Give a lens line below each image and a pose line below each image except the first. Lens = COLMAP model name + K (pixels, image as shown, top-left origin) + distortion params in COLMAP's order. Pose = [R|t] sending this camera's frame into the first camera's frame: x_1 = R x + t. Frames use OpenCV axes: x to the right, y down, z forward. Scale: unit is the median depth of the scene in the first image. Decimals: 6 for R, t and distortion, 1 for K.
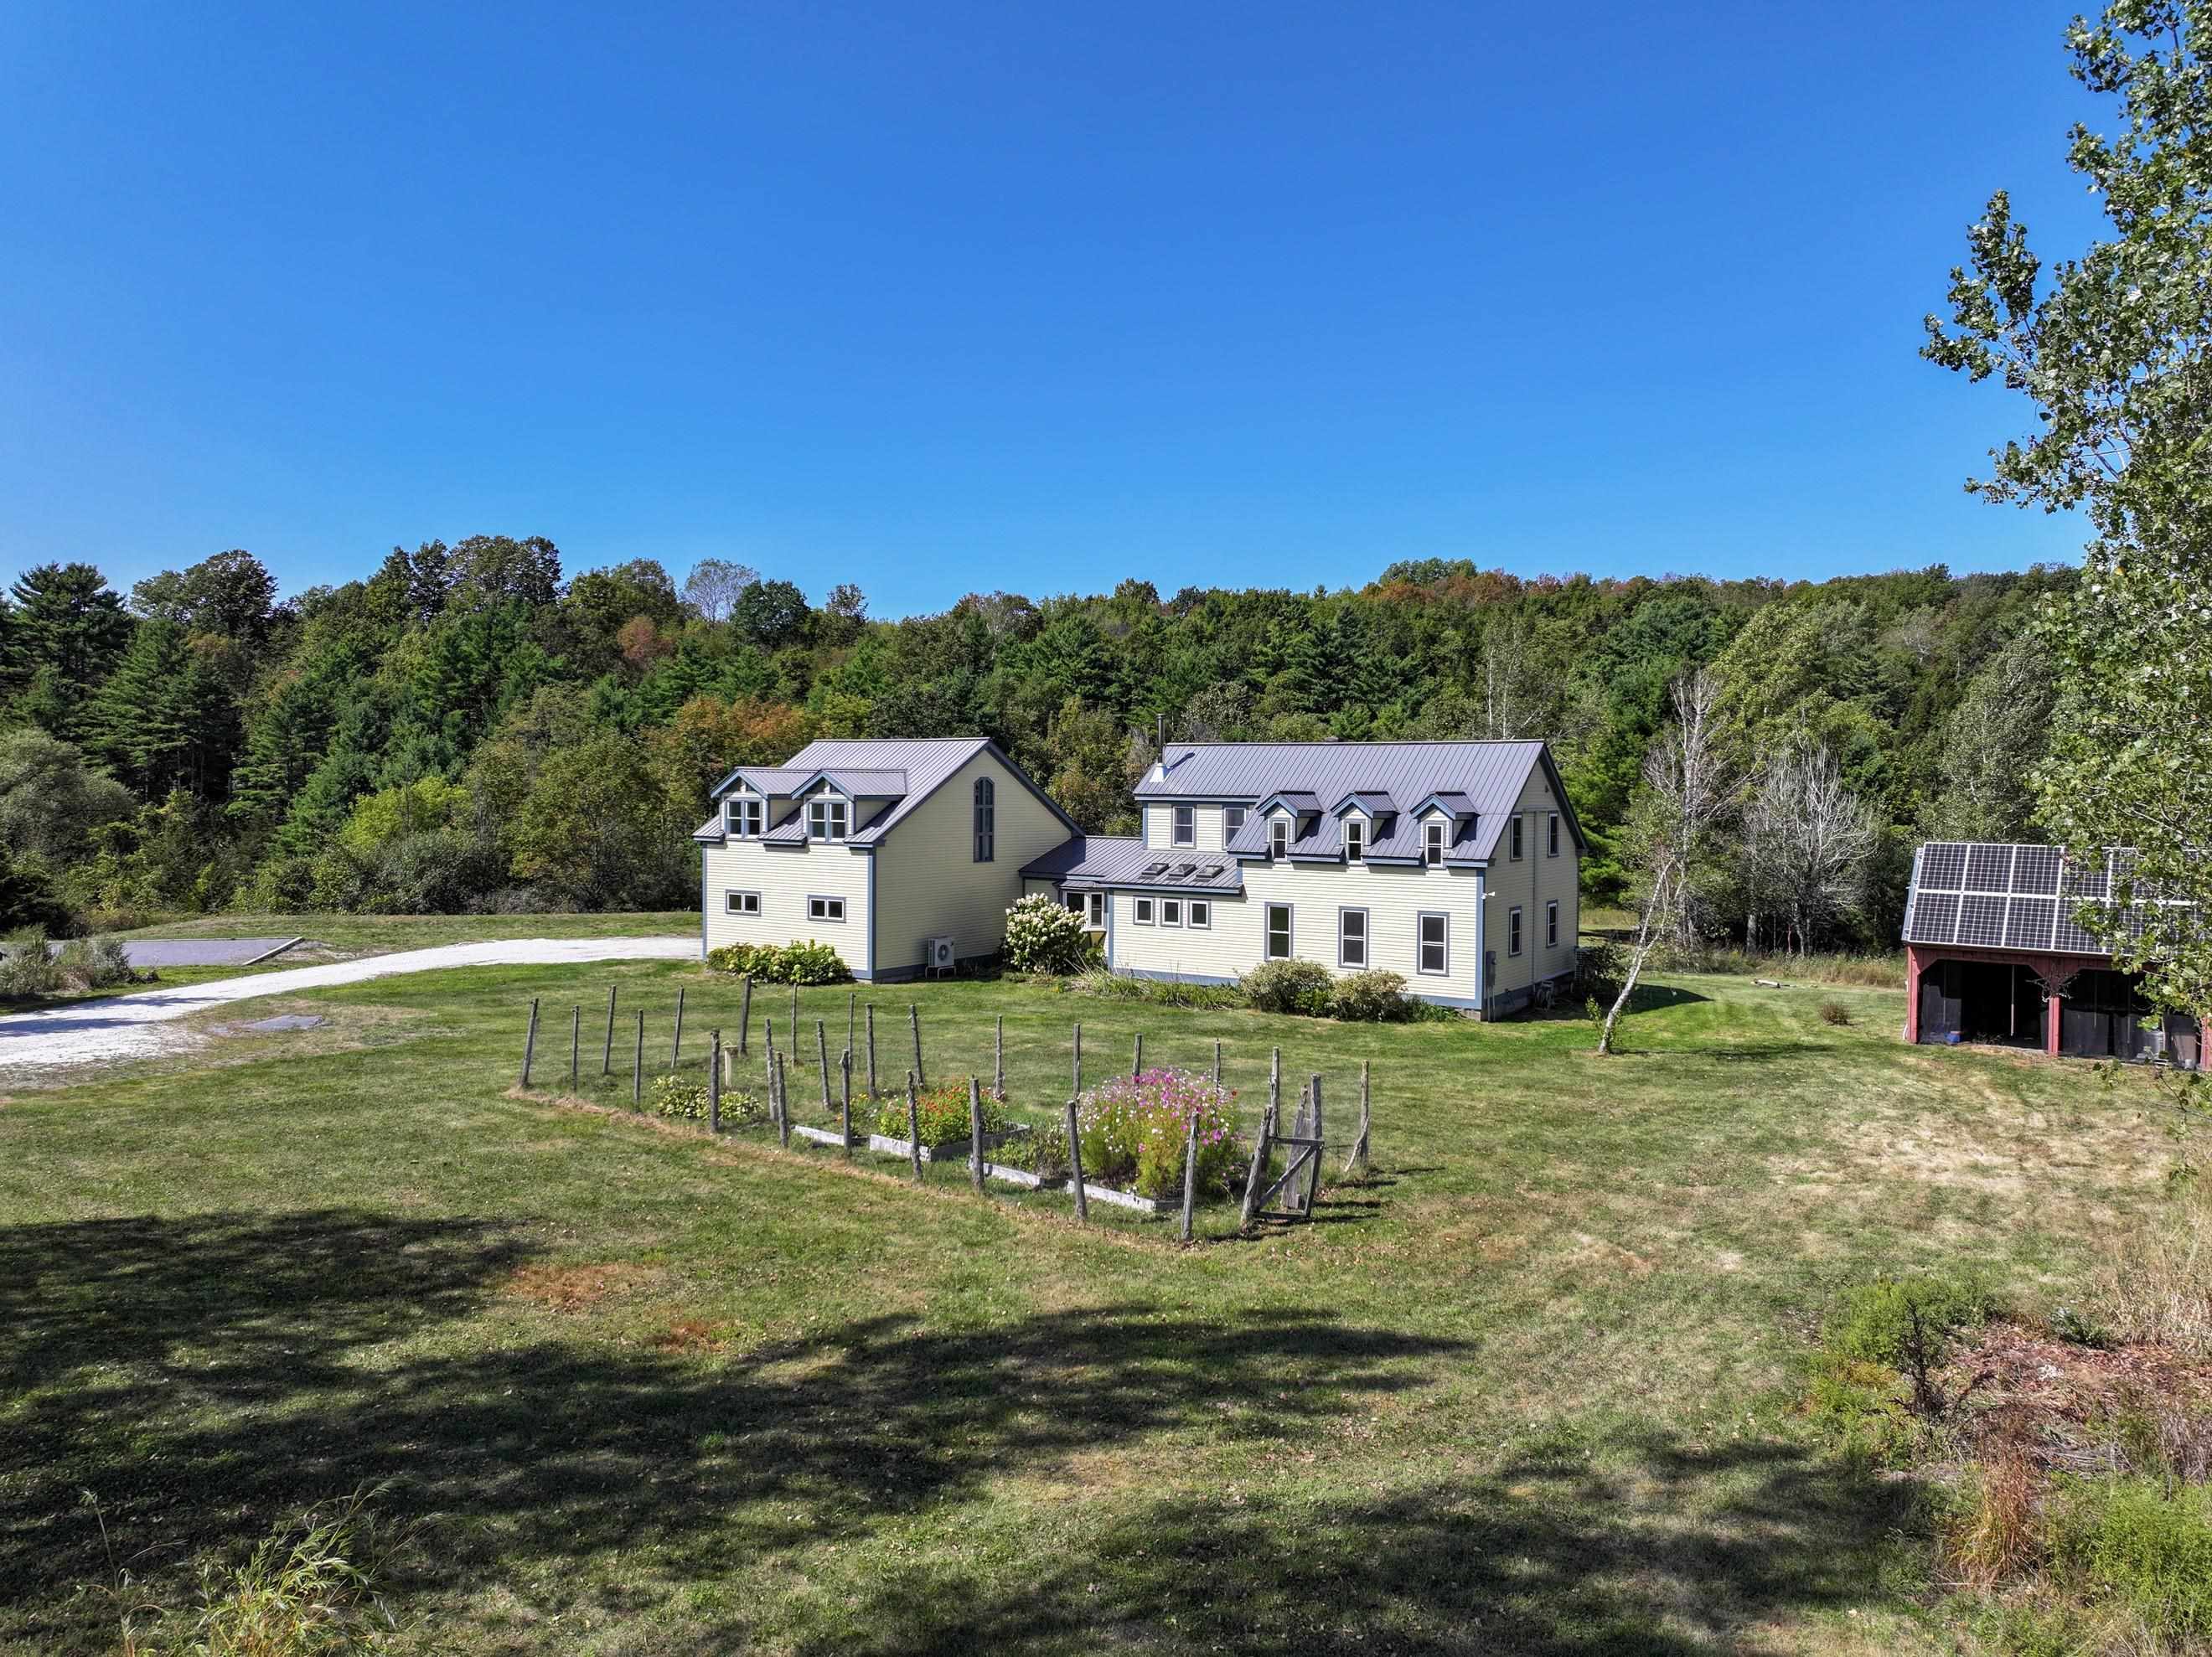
lens RADIAL K [[1540.4, 0, 1108.1], [0, 1540.4, 824.0], [0, 0, 1]] dist [0.003868, 0.007622]
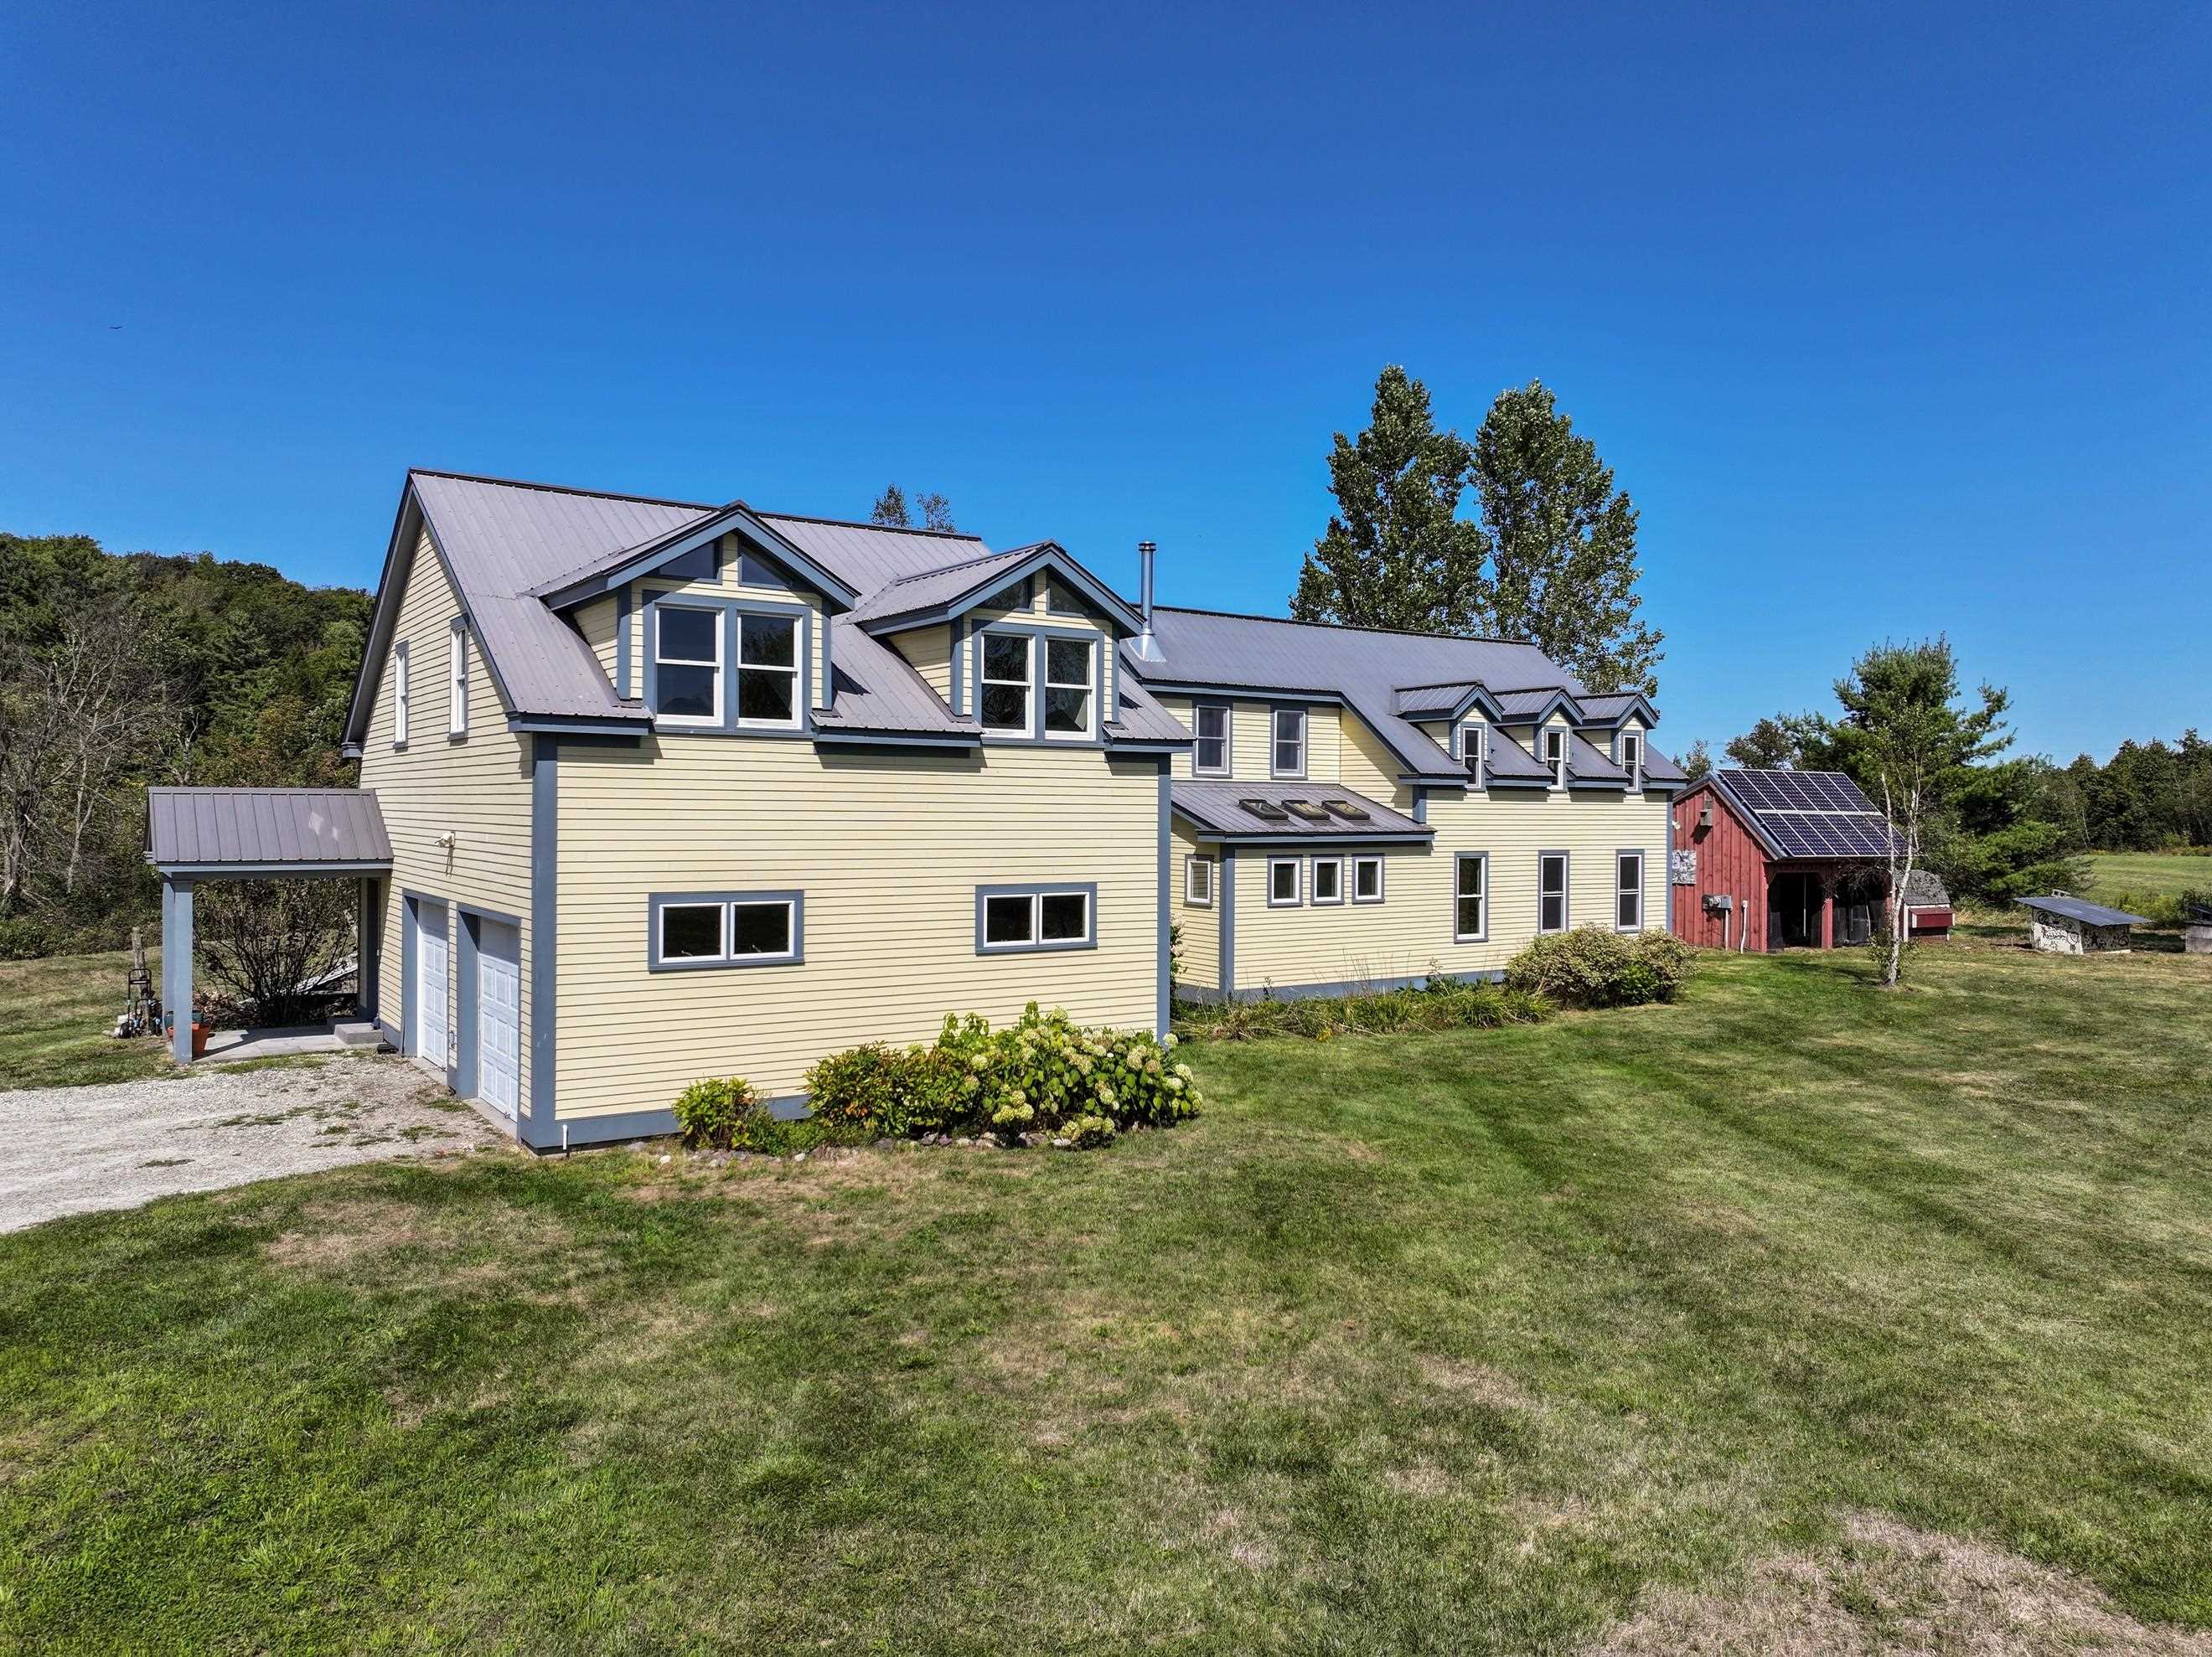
lens RADIAL K [[1540.4, 0, 1110.1], [0, 1540.4, 822.1], [0, 0, 1]] dist [0.003868, 0.007622]
pose [[0.370331, -0.012503, 0.928816, -0.521428], [0.019828, 0.999788, 0.005552, 0.029710], [-0.928688, 0.016360, 0.370501, 0.836181]]
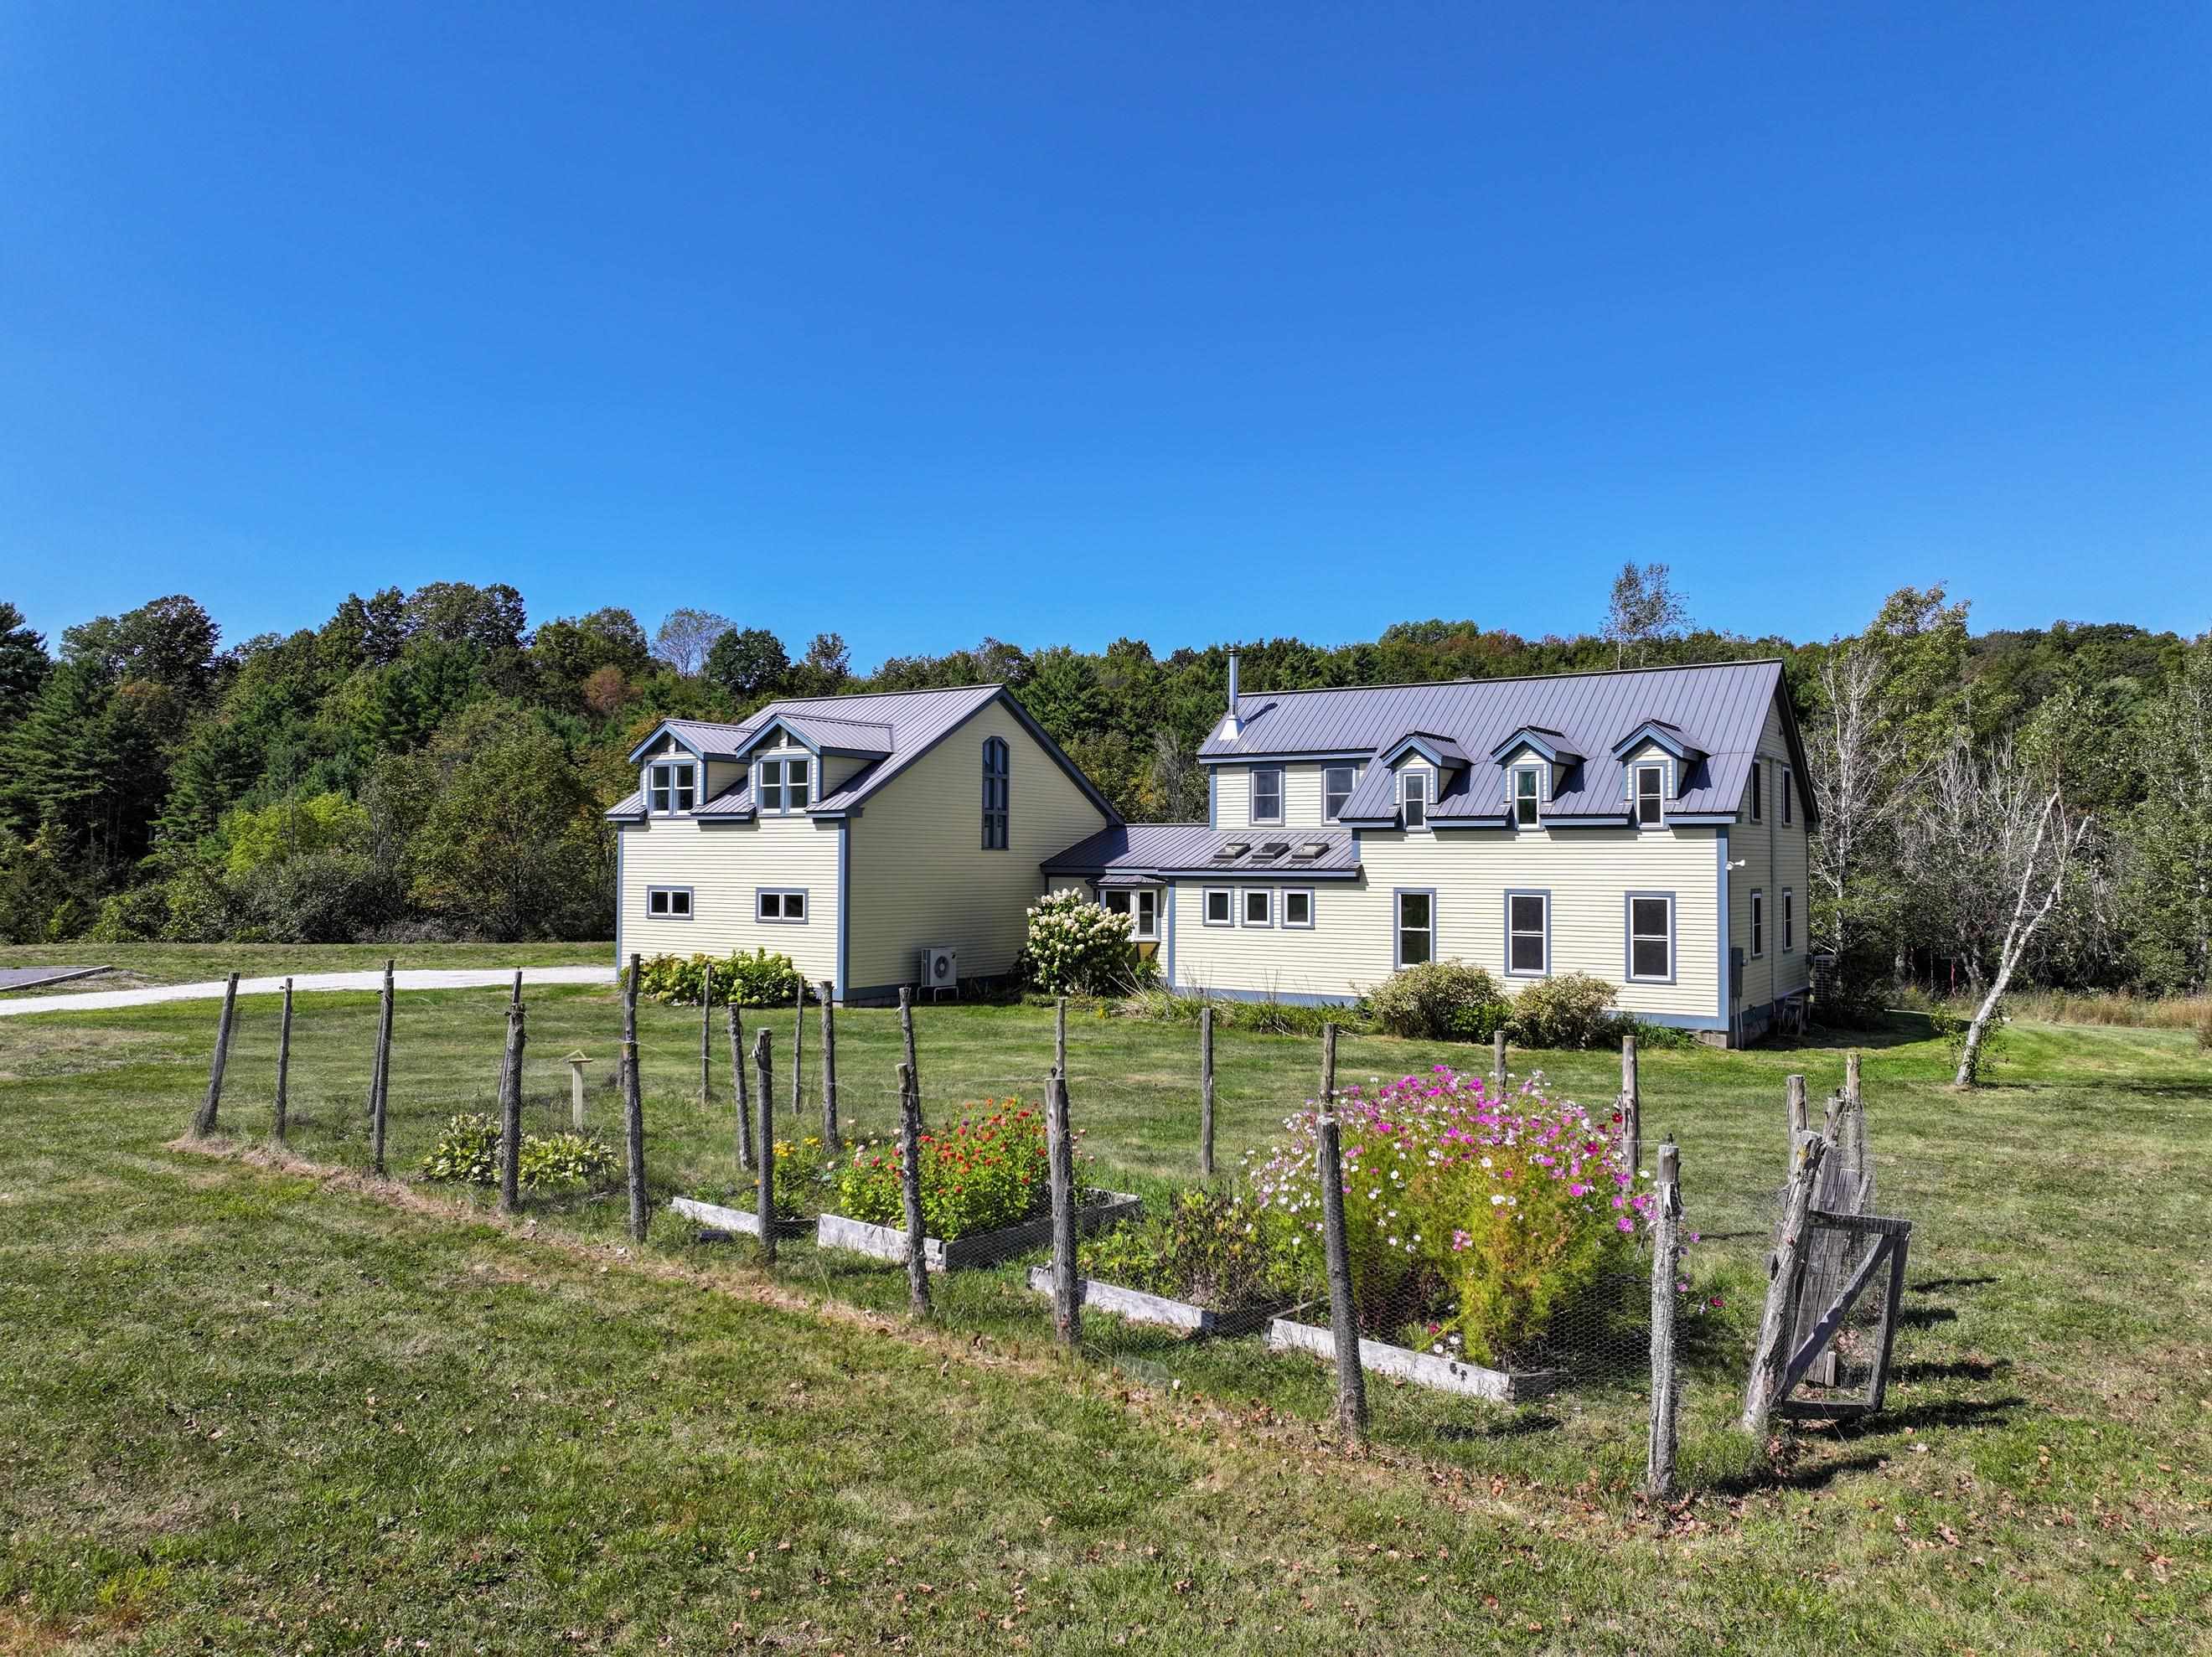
lens RADIAL K [[1540.4, 0, 1108.1], [0, 1540.4, 830.9], [0, 0, 1]] dist [0.003868, 0.007622]
pose [[0.999941, -0.001500, 0.010716, -0.035997], [0.002020, 0.998812, -0.048694, 0.055177], [-0.010630, 0.048712, 0.998756, 0.267298]]
